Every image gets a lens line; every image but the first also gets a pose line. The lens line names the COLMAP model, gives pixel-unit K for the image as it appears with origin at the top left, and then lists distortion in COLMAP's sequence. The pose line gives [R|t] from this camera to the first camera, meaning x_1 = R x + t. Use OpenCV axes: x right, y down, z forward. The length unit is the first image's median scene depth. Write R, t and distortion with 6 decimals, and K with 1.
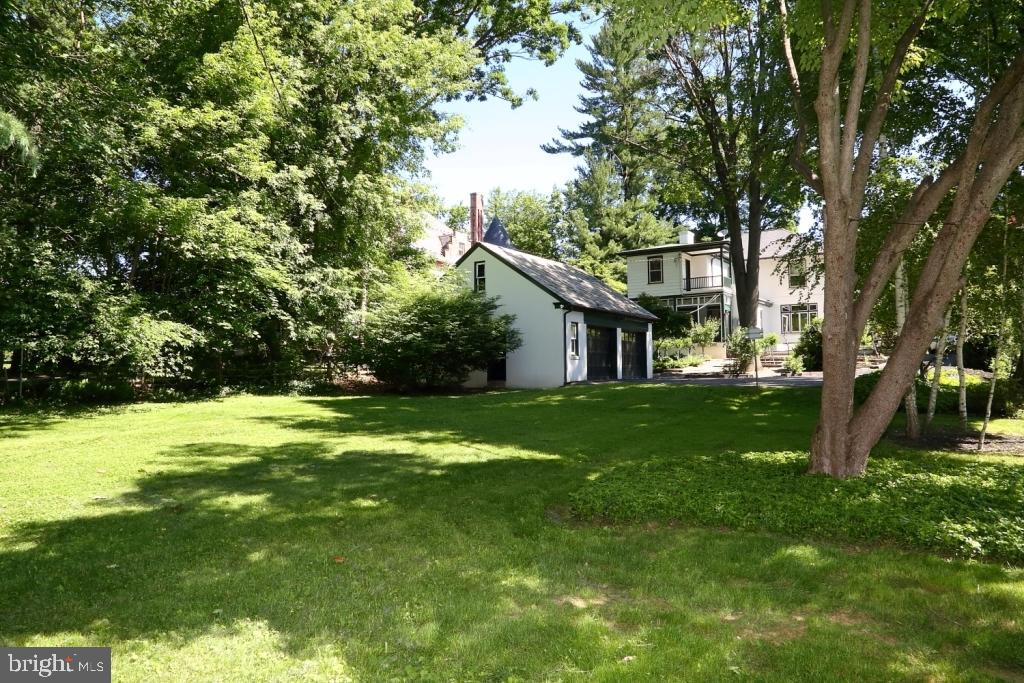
lens RADIAL K [[708.1, 0, 501.5], [0, 708.1, 341.5], [0, 0, 1]] dist [-0.129553, 0.081146]
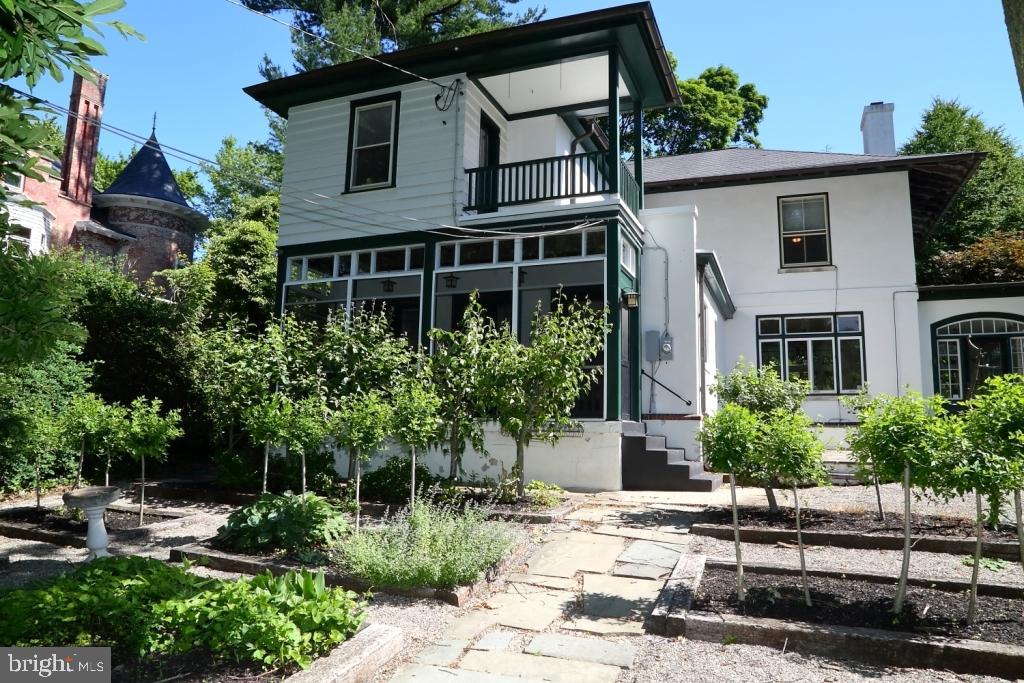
lens RADIAL K [[708.1, 0, 501.5], [0, 708.1, 341.5], [0, 0, 1]] dist [-0.129553, 0.081146]
pose [[0.977407, 0.059195, 0.202907, 0.224406], [-0.043604, 0.995803, -0.080471, -0.004167], [-0.206819, 0.069805, 0.975886, 0.750674]]
